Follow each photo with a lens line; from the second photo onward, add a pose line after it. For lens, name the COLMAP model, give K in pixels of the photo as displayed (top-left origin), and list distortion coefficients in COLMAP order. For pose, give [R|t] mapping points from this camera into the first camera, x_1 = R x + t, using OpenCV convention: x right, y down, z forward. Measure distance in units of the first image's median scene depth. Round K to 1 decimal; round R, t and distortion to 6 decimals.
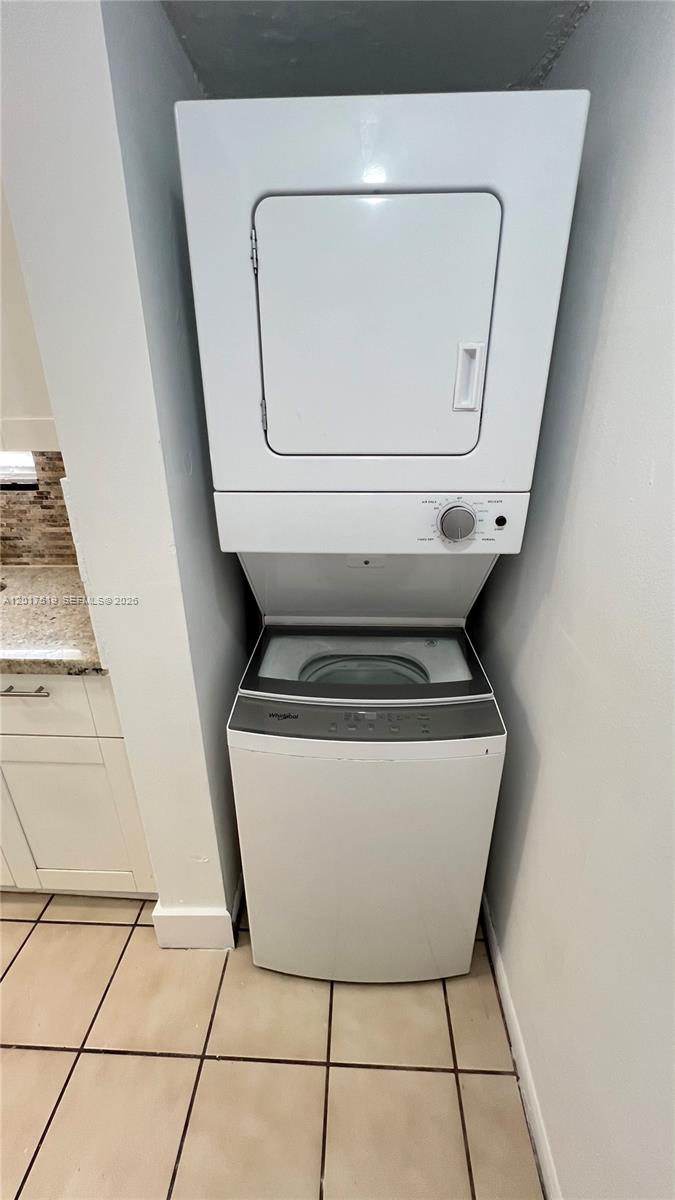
lens RADIAL K [[477.5, 0, 339.1], [0, 477.5, 597.2], [0, 0, 1]] dist [0.002936, 0.000146]
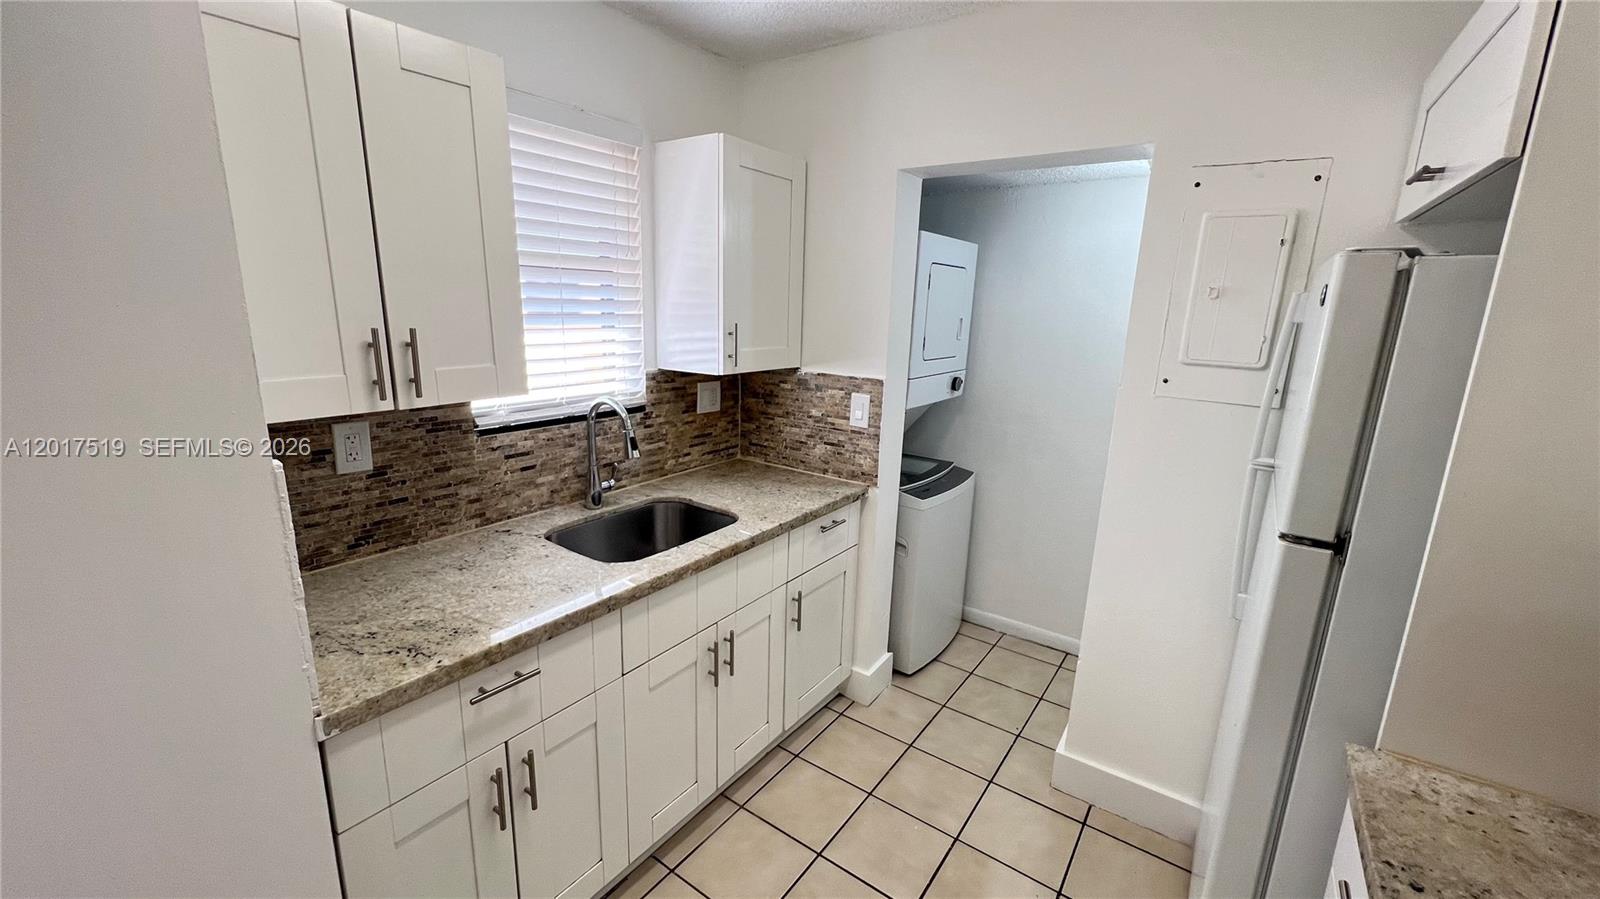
lens RADIAL K [[637.1, 0, 802.5], [0, 637.1, 447.2], [0, 0, 1]] dist [-0.003853, -0.000249]
pose [[0.550883, -0.166141, 0.817878, -1.612021], [0.292987, 0.956111, -0.003121, -0.037206], [-0.781464, 0.241347, 0.575383, -0.088425]]
